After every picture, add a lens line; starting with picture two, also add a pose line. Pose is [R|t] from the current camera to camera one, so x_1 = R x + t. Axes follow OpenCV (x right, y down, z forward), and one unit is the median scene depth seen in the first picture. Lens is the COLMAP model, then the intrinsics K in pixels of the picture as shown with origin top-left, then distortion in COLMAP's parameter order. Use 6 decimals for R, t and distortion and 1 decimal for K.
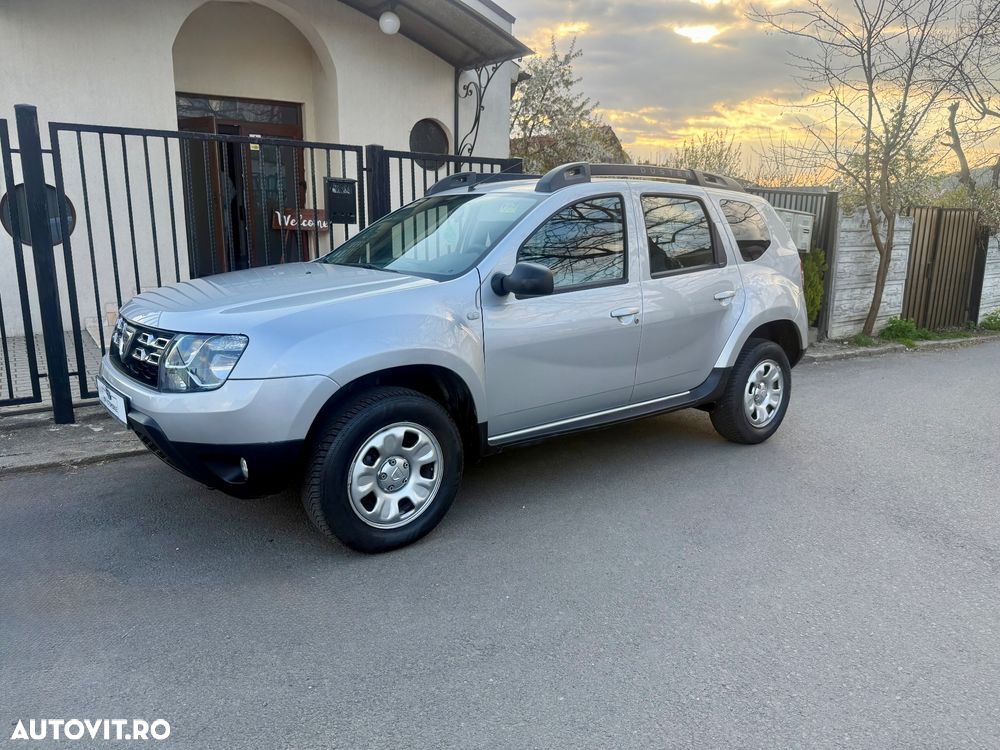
lens RADIAL K [[708.3, 0, 503.3], [0, 708.3, 380.1], [0, 0, 1]] dist [0.014328, -0.021214]
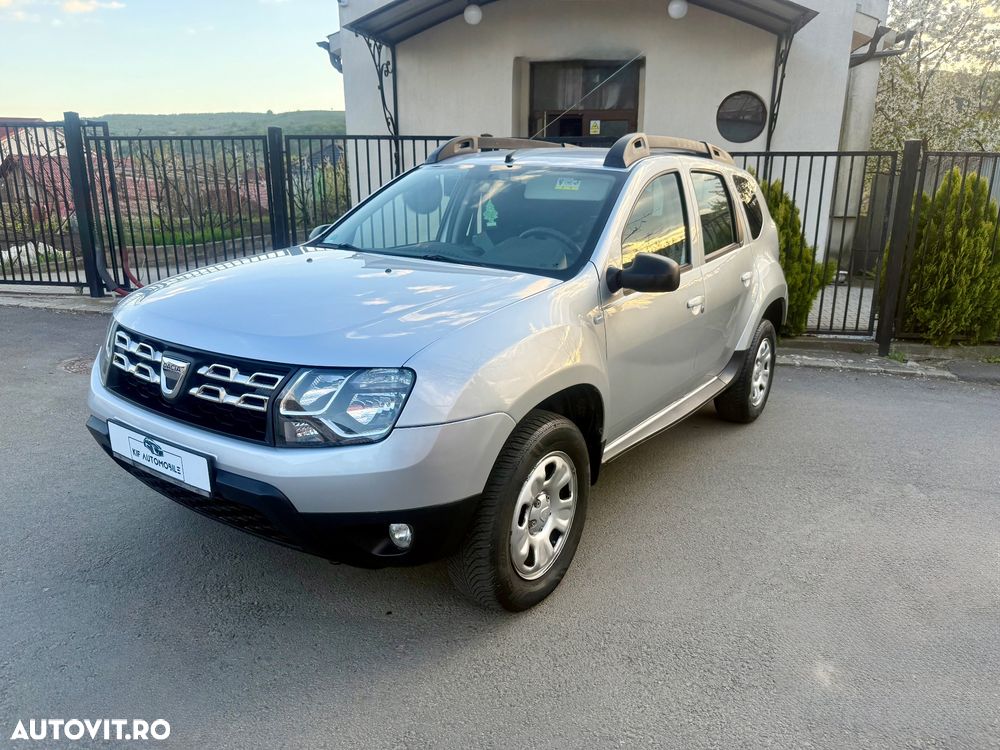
lens RADIAL K [[708.3, 0, 498.9], [0, 708.3, 381.9], [0, 0, 1]] dist [0.014328, -0.021214]
pose [[0.702292, 0.184209, -0.687643, 0.440534], [-0.158994, 0.982129, 0.100717, -0.010704], [0.693907, 0.038599, 0.719029, 0.053439]]
